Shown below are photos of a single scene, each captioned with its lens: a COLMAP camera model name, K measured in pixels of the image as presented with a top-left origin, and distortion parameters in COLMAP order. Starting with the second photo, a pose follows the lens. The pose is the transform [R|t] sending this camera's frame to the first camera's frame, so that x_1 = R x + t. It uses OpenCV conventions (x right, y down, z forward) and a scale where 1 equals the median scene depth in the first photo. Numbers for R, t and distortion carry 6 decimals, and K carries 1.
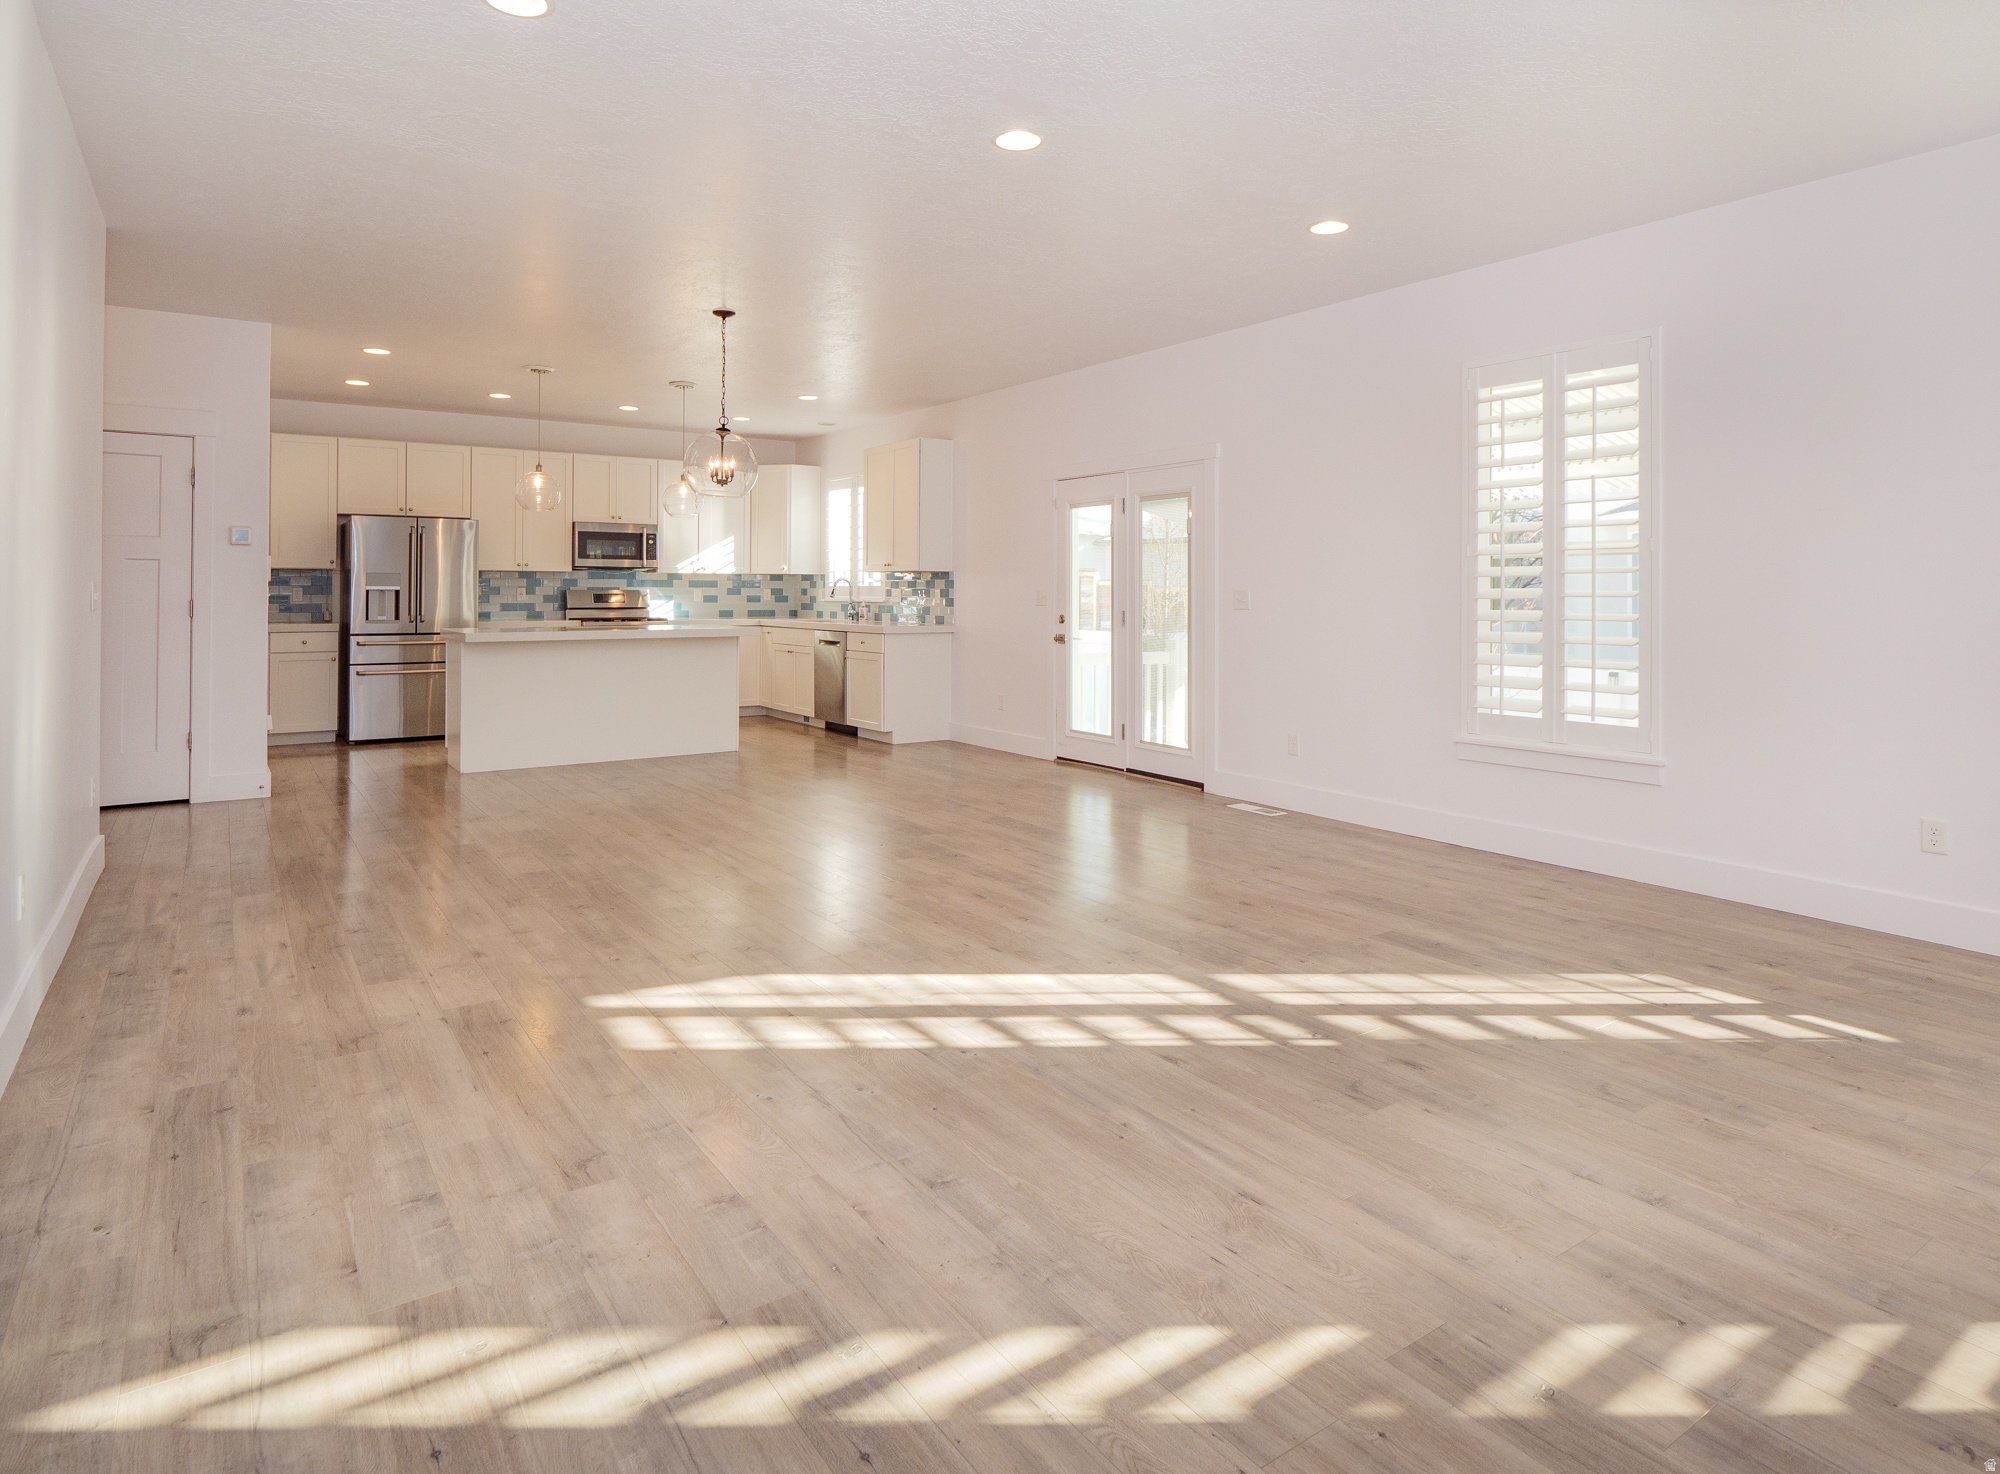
lens RADIAL K [[1101.7, 0, 1000.0], [0, 1101.7, 737.0], [0, 0, 1]] dist [-0.001629, -0.000684]
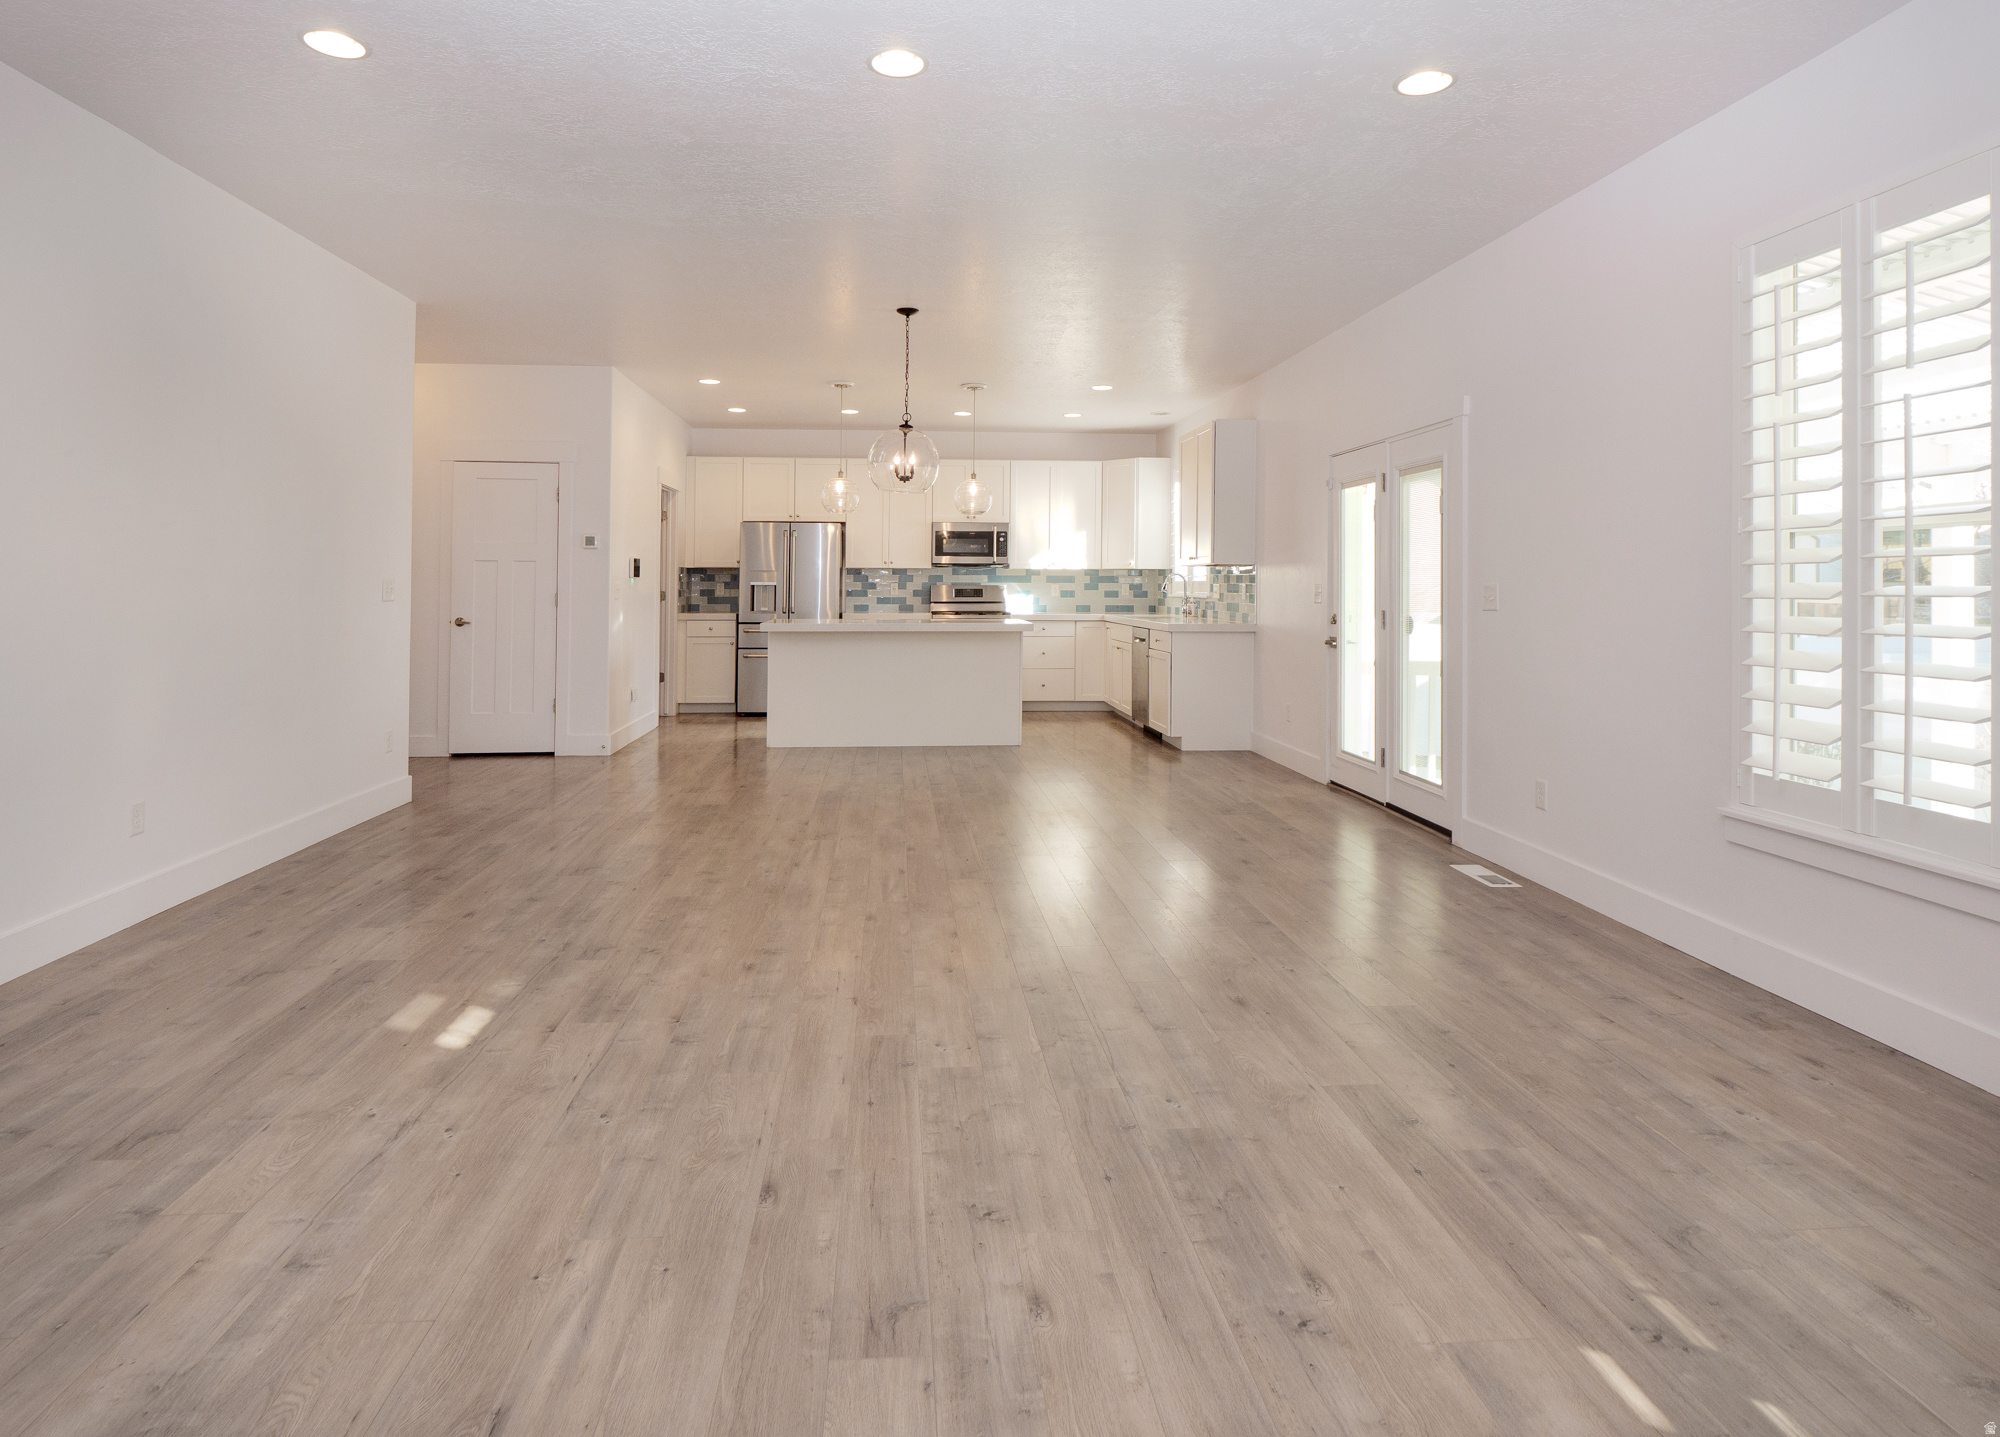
lens RADIAL K [[1073.0, 0, 995.1], [0, 1073.0, 696.2], [0, 0, 1]] dist [-0.006944, -0.000831]
pose [[0.864748, 0.050993, -0.499611, 0.215356], [-0.065664, 0.997772, -0.011815, -0.018337], [0.497895, 0.043023, 0.866170, 0.137502]]
